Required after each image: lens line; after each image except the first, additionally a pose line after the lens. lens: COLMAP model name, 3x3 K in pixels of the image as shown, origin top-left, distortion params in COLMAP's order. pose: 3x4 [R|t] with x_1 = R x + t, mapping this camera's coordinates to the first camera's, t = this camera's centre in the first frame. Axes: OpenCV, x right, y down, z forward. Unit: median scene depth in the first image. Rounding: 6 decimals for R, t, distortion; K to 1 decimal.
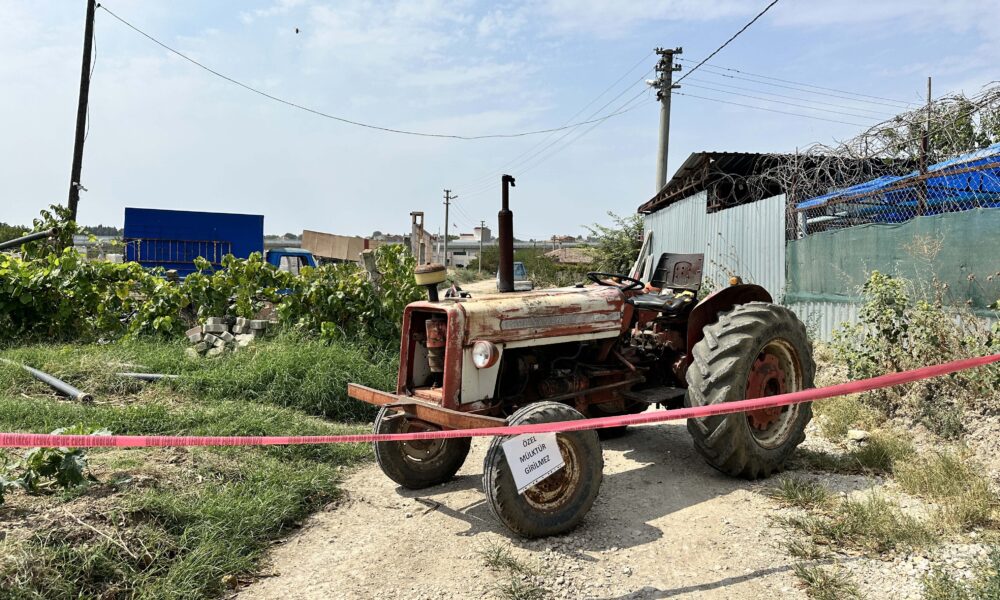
lens RADIAL K [[687.9, 0, 496.3], [0, 687.9, 303.7], [0, 0, 1]] dist [0.177680, -0.332993]
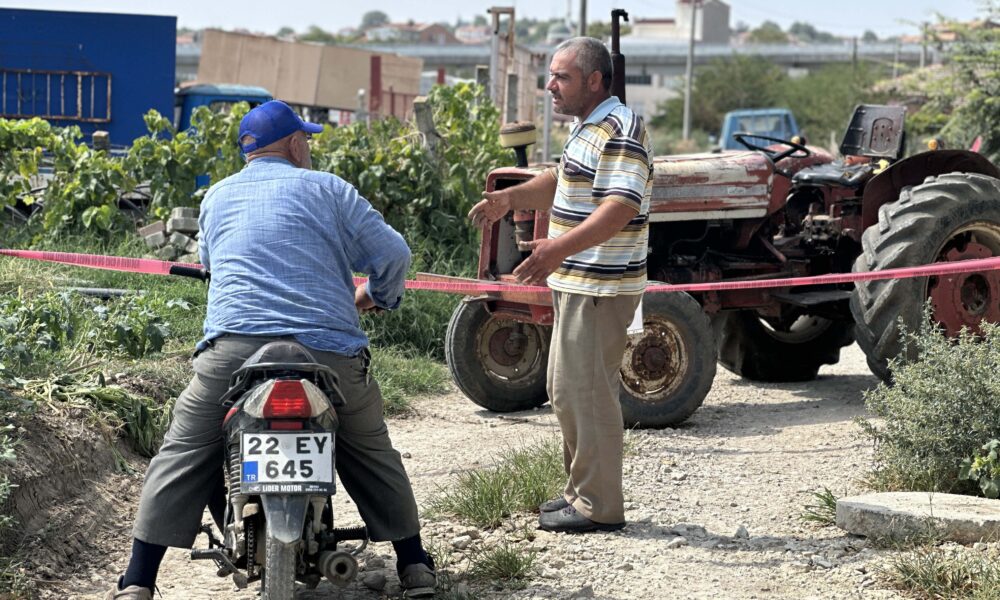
lens RADIAL K [[2276.3, 0, 488.1], [0, 2276.3, 298.3], [0, 0, 1]] dist [-0.274168, 6.628724]
pose [[0.993007, 0.007530, -0.117819, 0.161624], [-0.004668, 0.999688, 0.024549, 0.073218], [0.117967, -0.023828, 0.992732, -1.453604]]
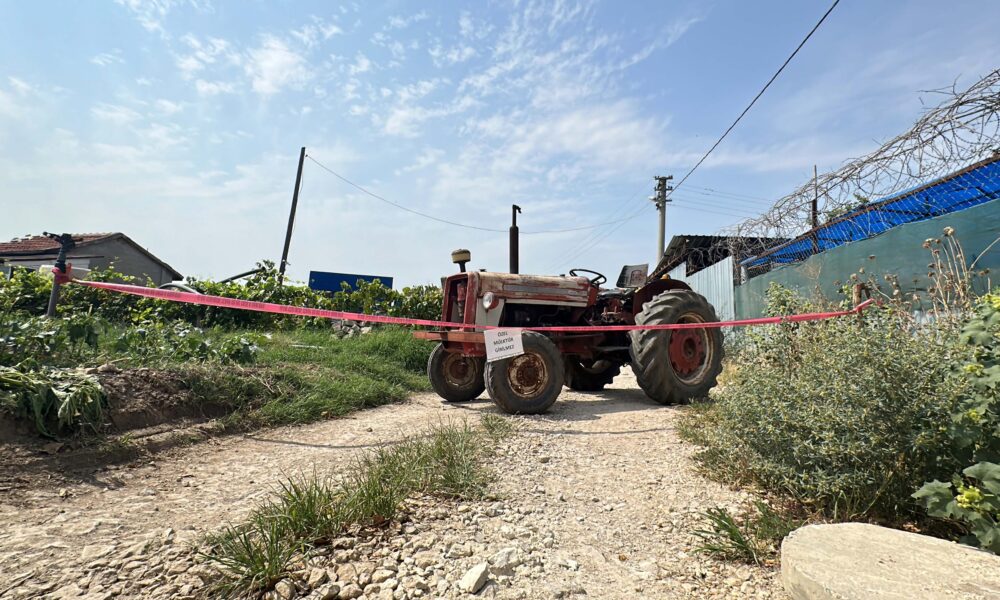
lens RADIAL K [[482.3, 0, 500.0], [0, 482.3, 300.0], [0, 0, 1]] dist [0.005492, 0.000283]
pose [[0.992505, 0.014208, -0.121375, 0.111194], [-0.030011, 0.991140, -0.129385, 0.168334], [0.118461, 0.132058, 0.984138, -0.080644]]
